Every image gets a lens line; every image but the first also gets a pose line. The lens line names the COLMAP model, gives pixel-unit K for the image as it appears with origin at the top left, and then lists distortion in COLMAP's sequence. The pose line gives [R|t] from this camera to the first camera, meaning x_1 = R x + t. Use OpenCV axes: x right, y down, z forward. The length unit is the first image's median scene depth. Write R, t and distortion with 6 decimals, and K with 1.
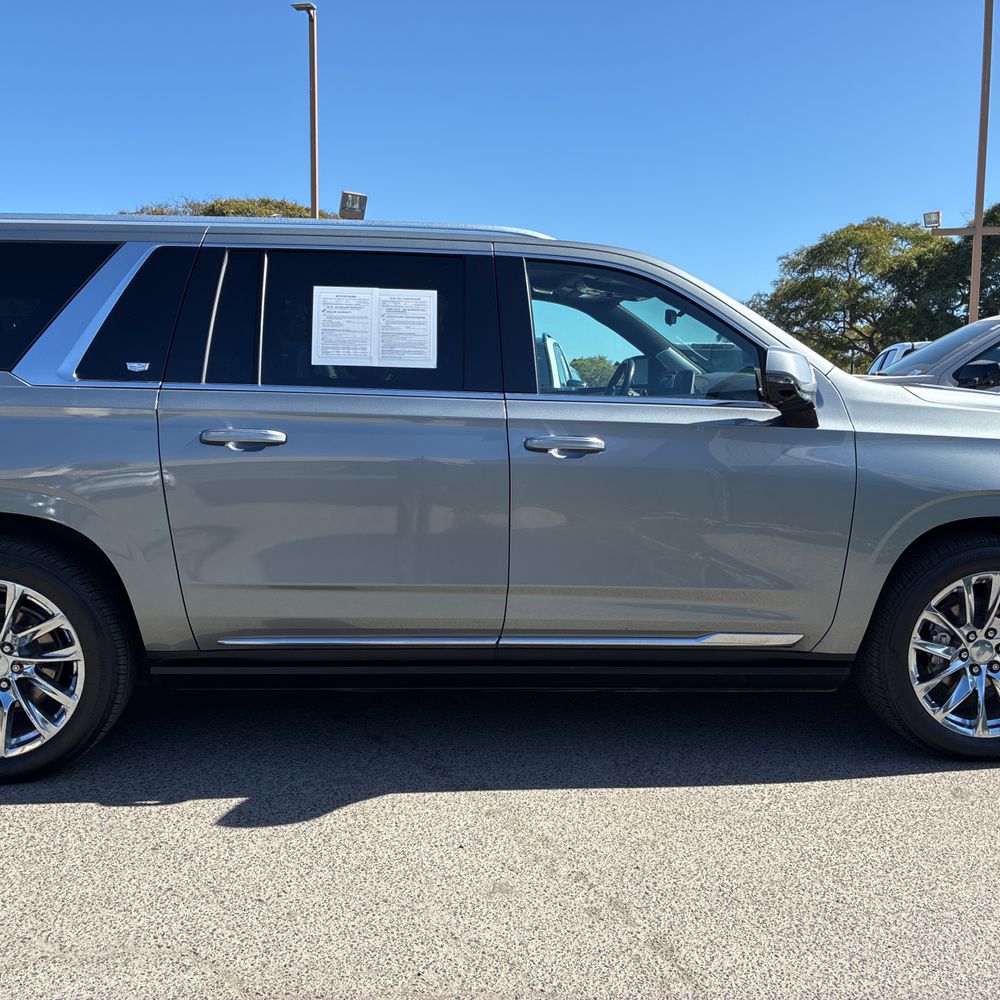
lens RADIAL K [[1012.2, 0, 484.3], [0, 1012.2, 503.2], [0, 0, 1]] dist [0.019905, 0.000000]
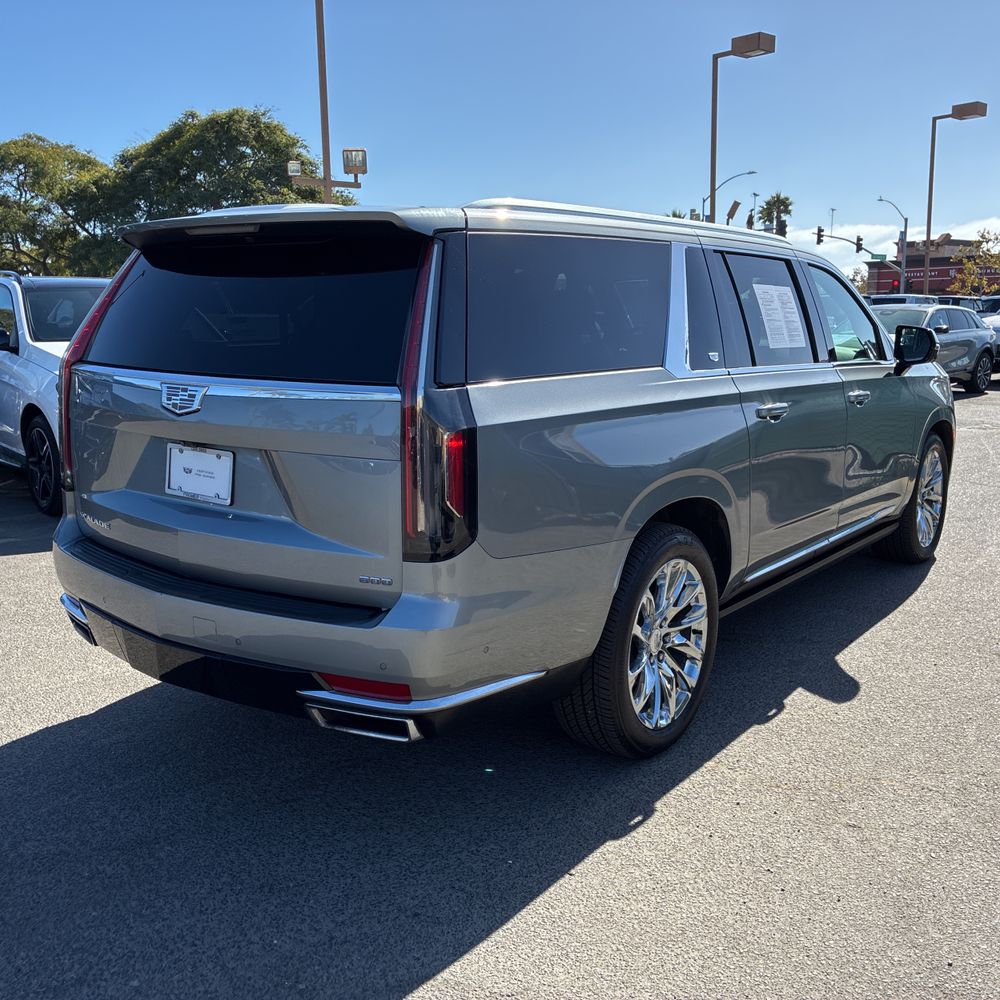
lens RADIAL K [[1012.2, 0, 504.3], [0, 1012.2, 495.5], [0, 0, 1]] dist [0.019905, 0.000000]
pose [[0.660255, -0.144451, 0.737019, -1.312376], [0.093600, 0.989505, 0.110086, -0.122333], [-0.745186, -0.003700, 0.666846, 0.393483]]
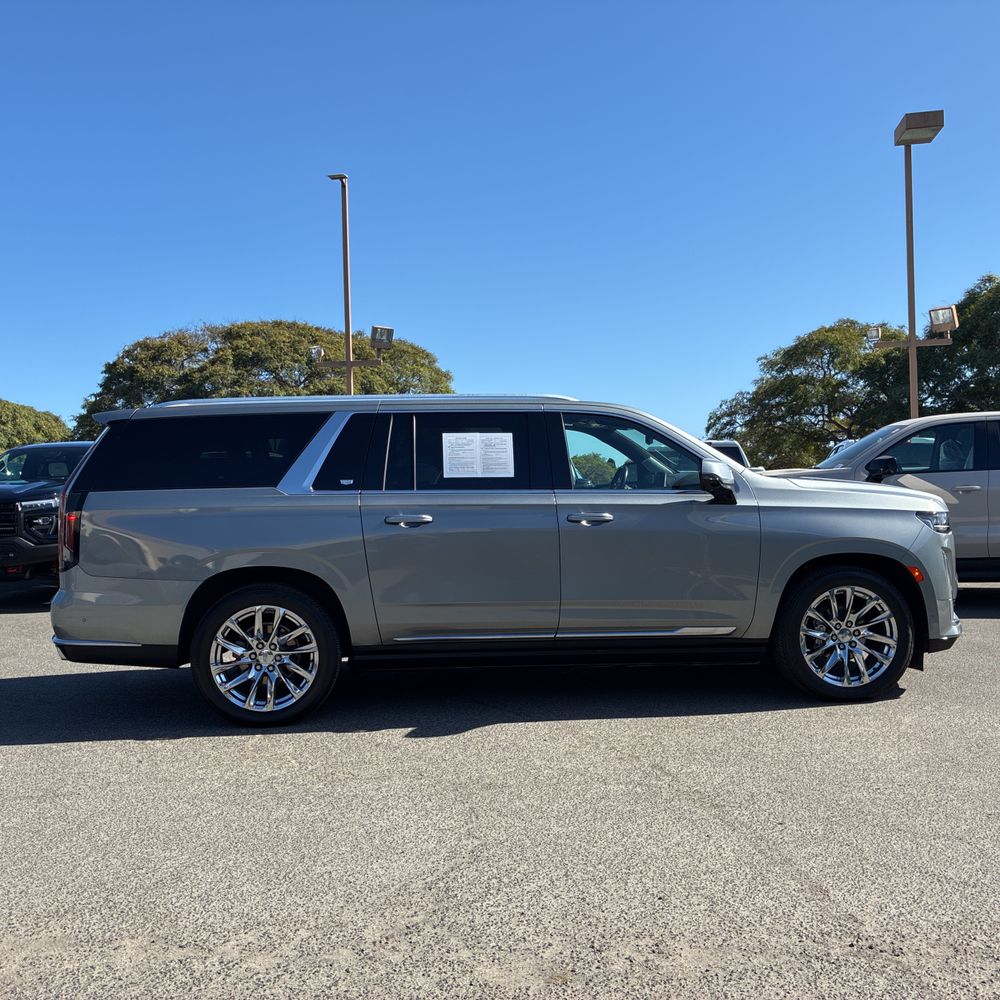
lens RADIAL K [[1012.2, 0, 492.4], [0, 1012.2, 477.9], [0, 0, 1]] dist [0.019905, 0.000000]
pose [[0.999402, -0.032603, 0.011494, -0.103596], [0.033767, 0.991886, -0.122562, 0.079337], [-0.007405, 0.122877, 0.992394, -0.719398]]
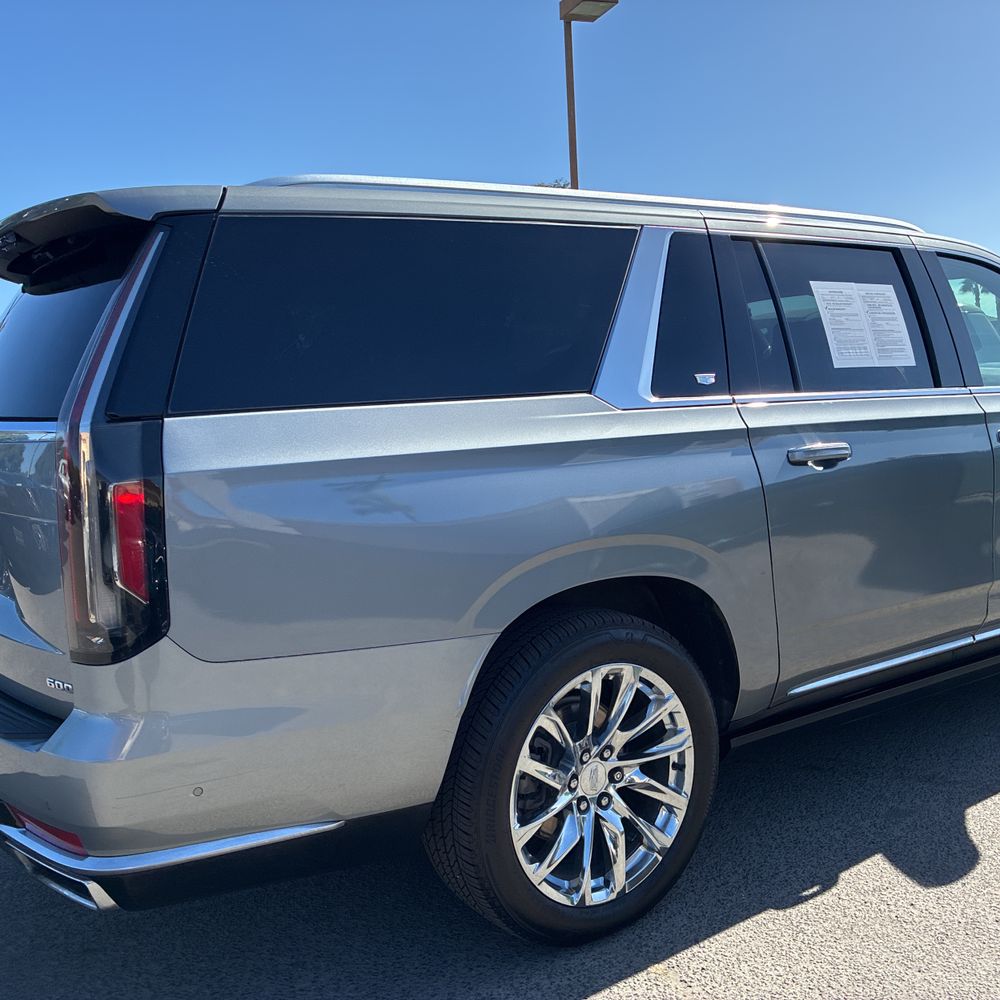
lens RADIAL K [[1012.2, 0, 475.0], [0, 1012.2, 516.4], [0, 0, 1]] dist [0.019905, 0.000000]
pose [[0.864160, -0.114025, 0.490128, -0.880427], [0.112896, 0.993092, 0.031985, -0.068446], [-0.490390, 0.027694, 0.871063, 0.364209]]
